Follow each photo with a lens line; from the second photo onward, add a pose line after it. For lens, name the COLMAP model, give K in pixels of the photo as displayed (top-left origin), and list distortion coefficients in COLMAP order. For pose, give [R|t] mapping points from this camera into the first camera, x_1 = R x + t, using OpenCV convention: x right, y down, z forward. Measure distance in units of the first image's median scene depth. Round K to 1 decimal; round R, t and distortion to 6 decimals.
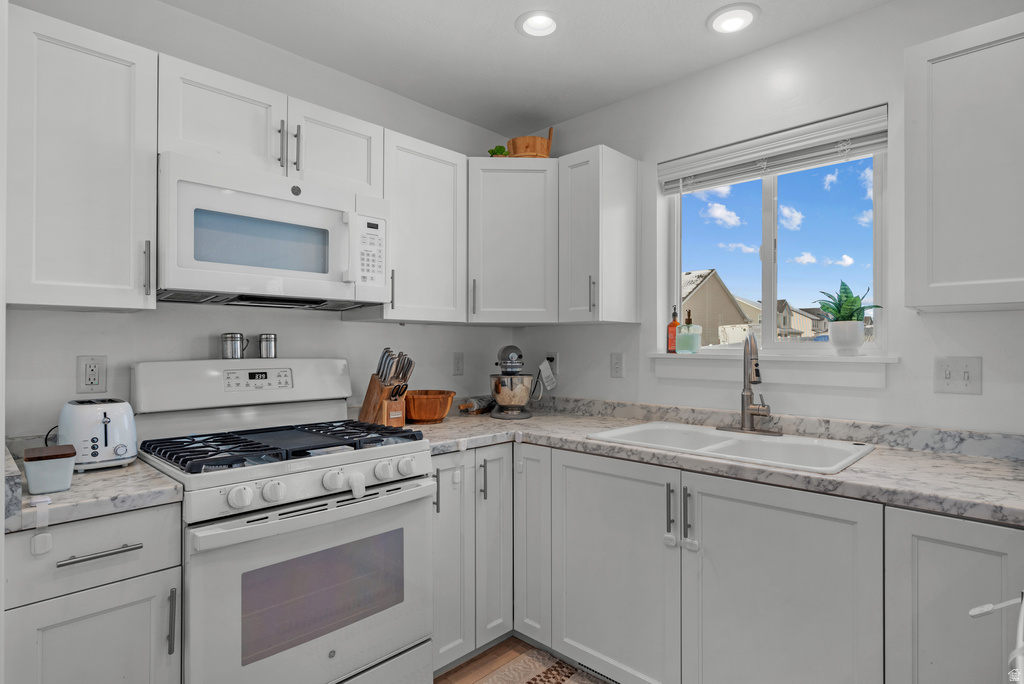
lens RADIAL K [[539.5, 0, 514.9], [0, 539.5, 342.7], [0, 0, 1]] dist [0.001213, -0.000041]
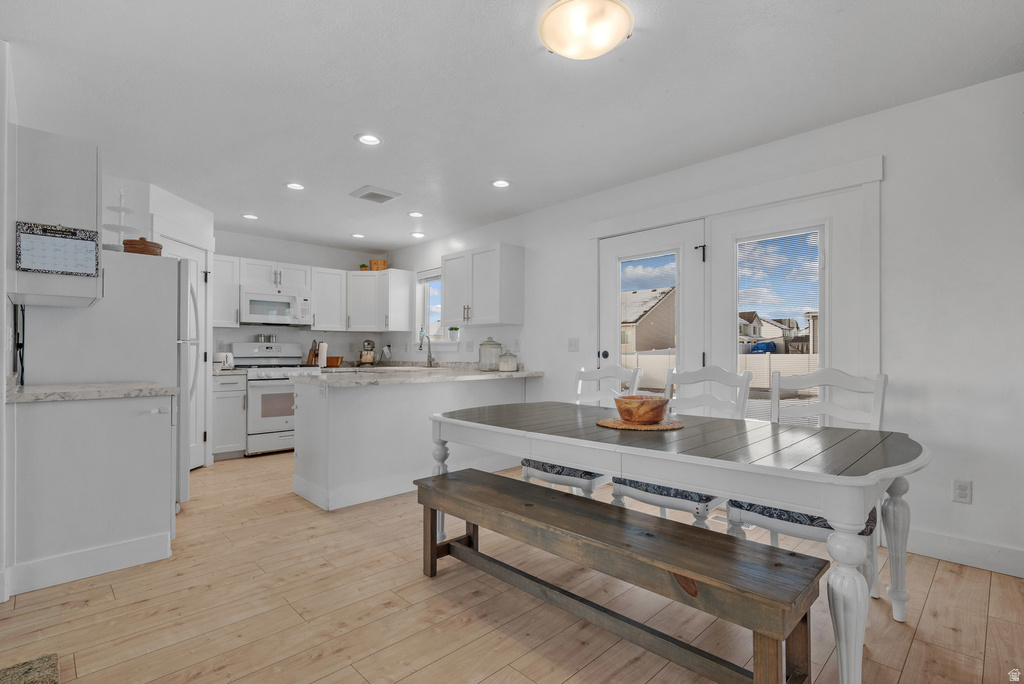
lens RADIAL K [[484.5, 0, 515.5], [0, 484.5, 350.4], [0, 0, 1]] dist [0.000588, 0.000126]
pose [[0.999608, 0.000247, -0.027998, 0.957671], [-0.000227, 1.000000, 0.000706, 0.067026], [0.027999, -0.000699, 0.999608, -1.644487]]
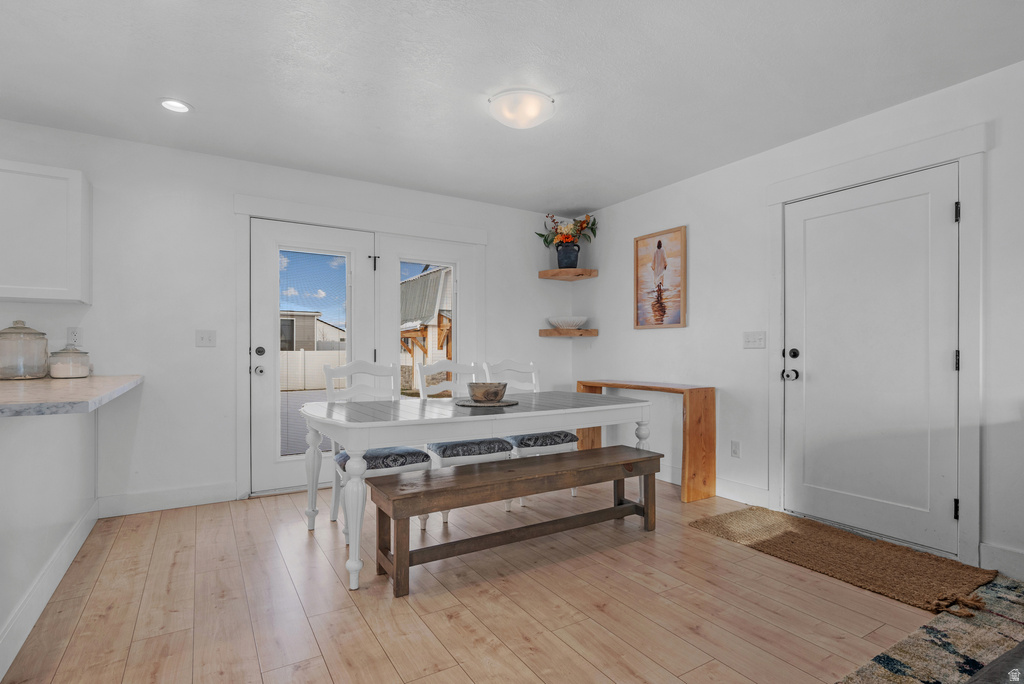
lens RADIAL K [[513.6, 0, 513.2], [0, 513.6, 353.9], [0, 0, 1]] dist [0.002582, 0.000659]
pose [[0.253135, -0.003882, 0.967423, -0.216698], [-0.010271, 0.999925, 0.006700, 0.073441], [-0.967376, -0.011632, 0.253077, -1.040055]]
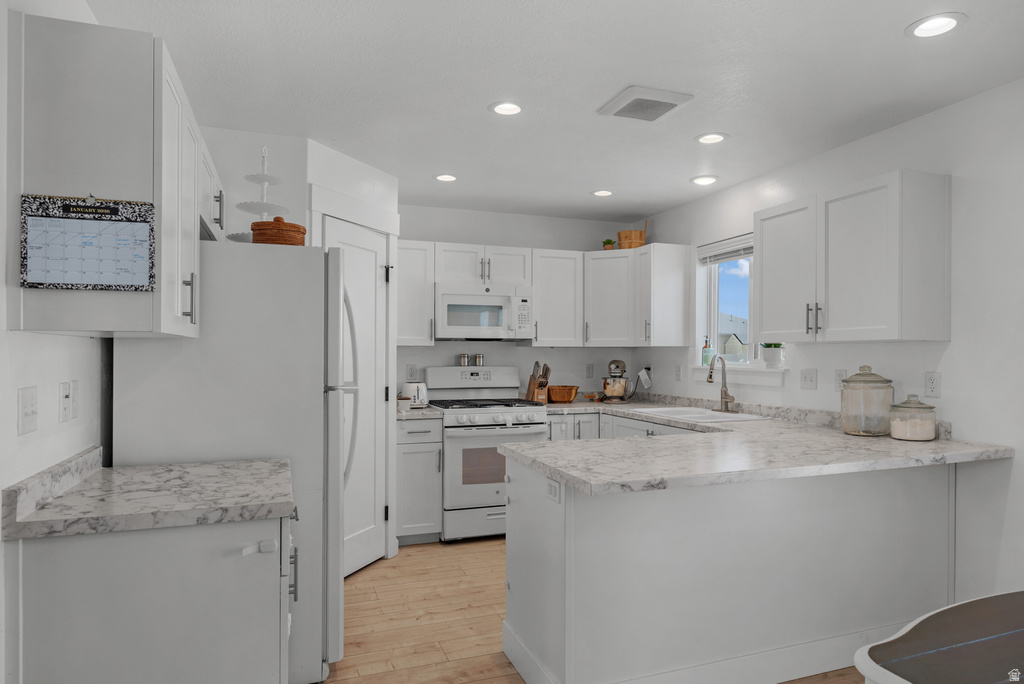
lens RADIAL K [[627.3, 0, 518.0], [0, 627.3, 353.7], [0, 0, 1]] dist [-0.003261, -0.000820]
pose [[0.901117, 0.000589, -0.433576, 0.683093], [0.001478, 0.999989, 0.004429, -0.027867], [0.433574, -0.004632, 0.901106, -1.048752]]
